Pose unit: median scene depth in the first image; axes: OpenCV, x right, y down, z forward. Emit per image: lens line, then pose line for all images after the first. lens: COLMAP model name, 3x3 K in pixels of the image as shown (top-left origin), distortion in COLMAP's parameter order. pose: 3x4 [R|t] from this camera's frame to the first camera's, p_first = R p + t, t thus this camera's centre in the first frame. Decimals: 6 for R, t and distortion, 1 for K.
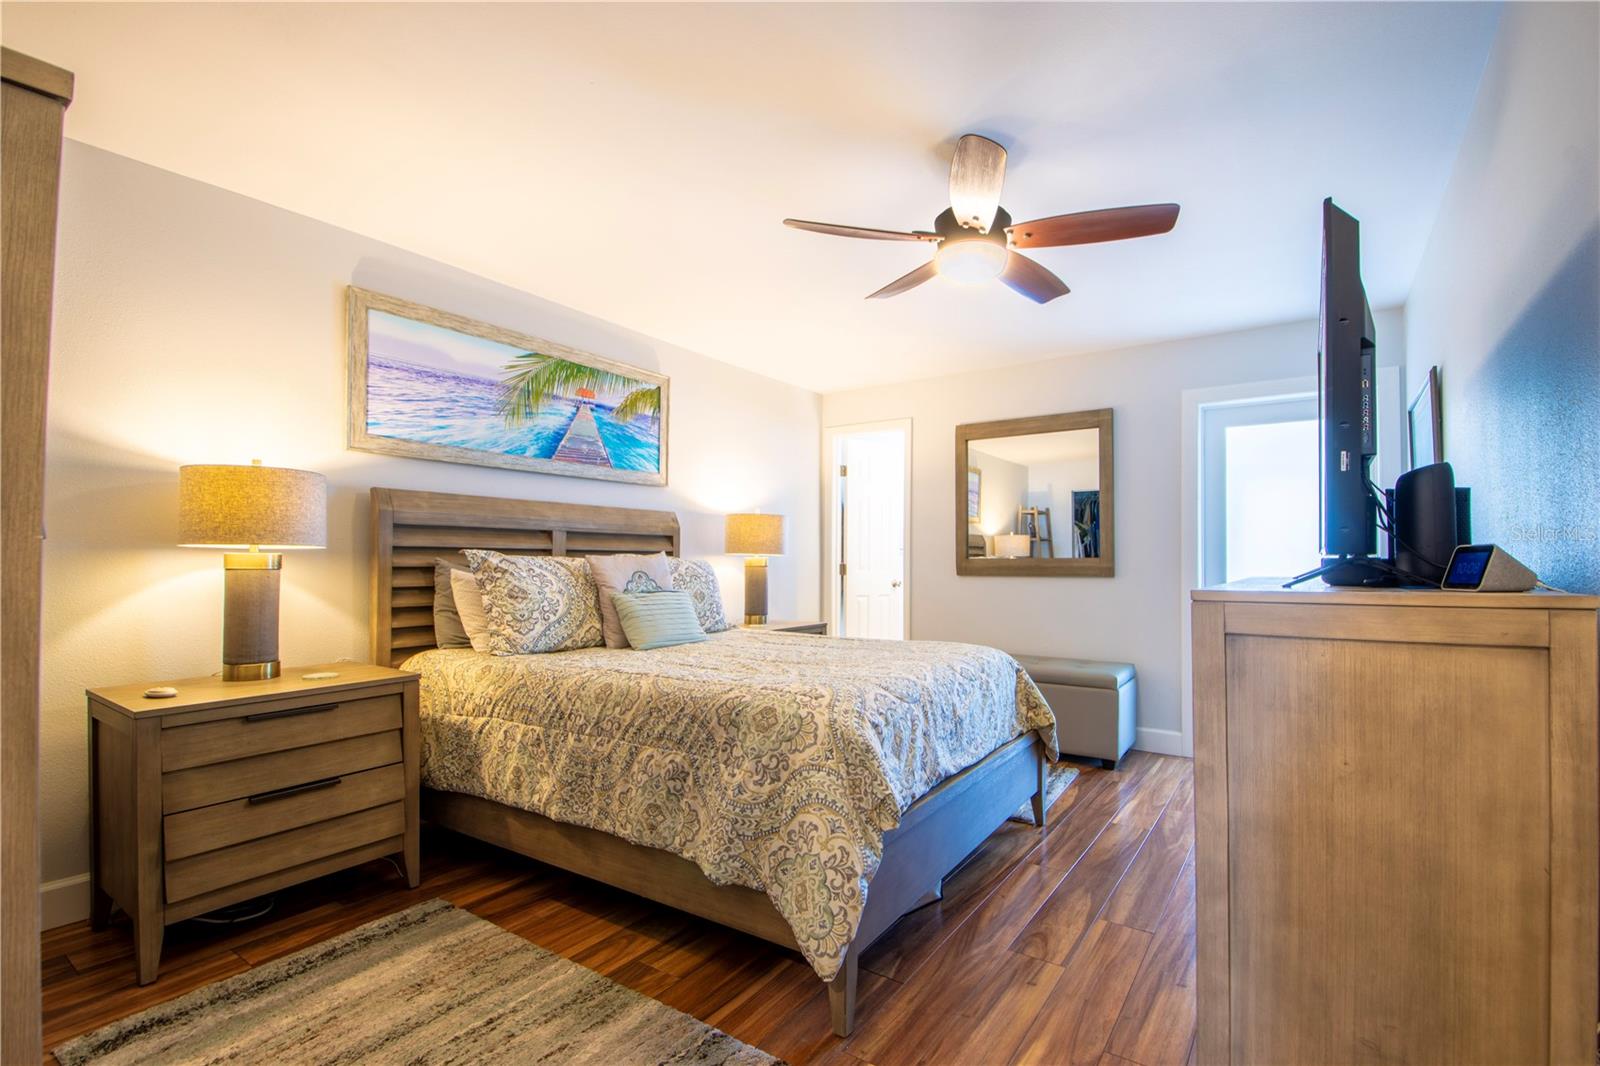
lens RADIAL K [[727.8, 0, 855.0], [0, 727.8, 558.6], [0, 0, 1]] dist [0.002954, -0.018756]
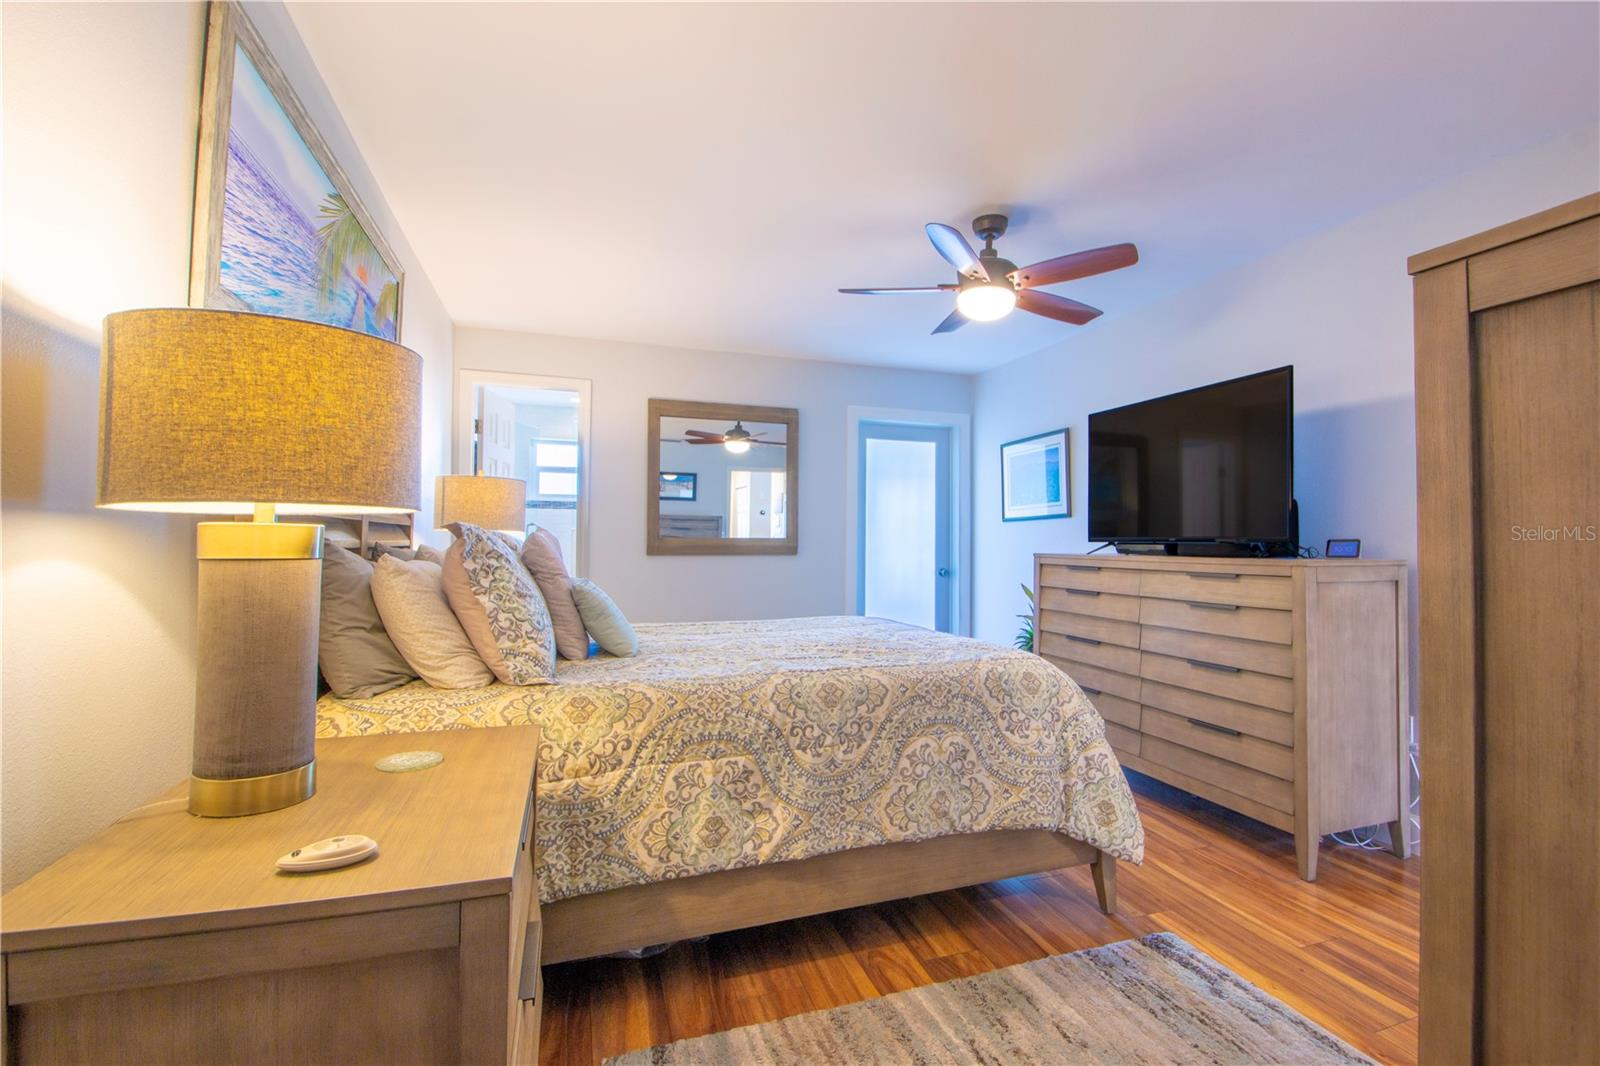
lens RADIAL K [[730.3, 0, 846.4], [0, 730.3, 539.8], [0, 0, 1]] dist [-0.003396, -0.000912]
pose [[0.604551, 0.004246, 0.796555, -0.794205], [-0.009649, 0.999951, 0.001993, -0.001925], [-0.796508, -0.008891, 0.604563, 0.354867]]
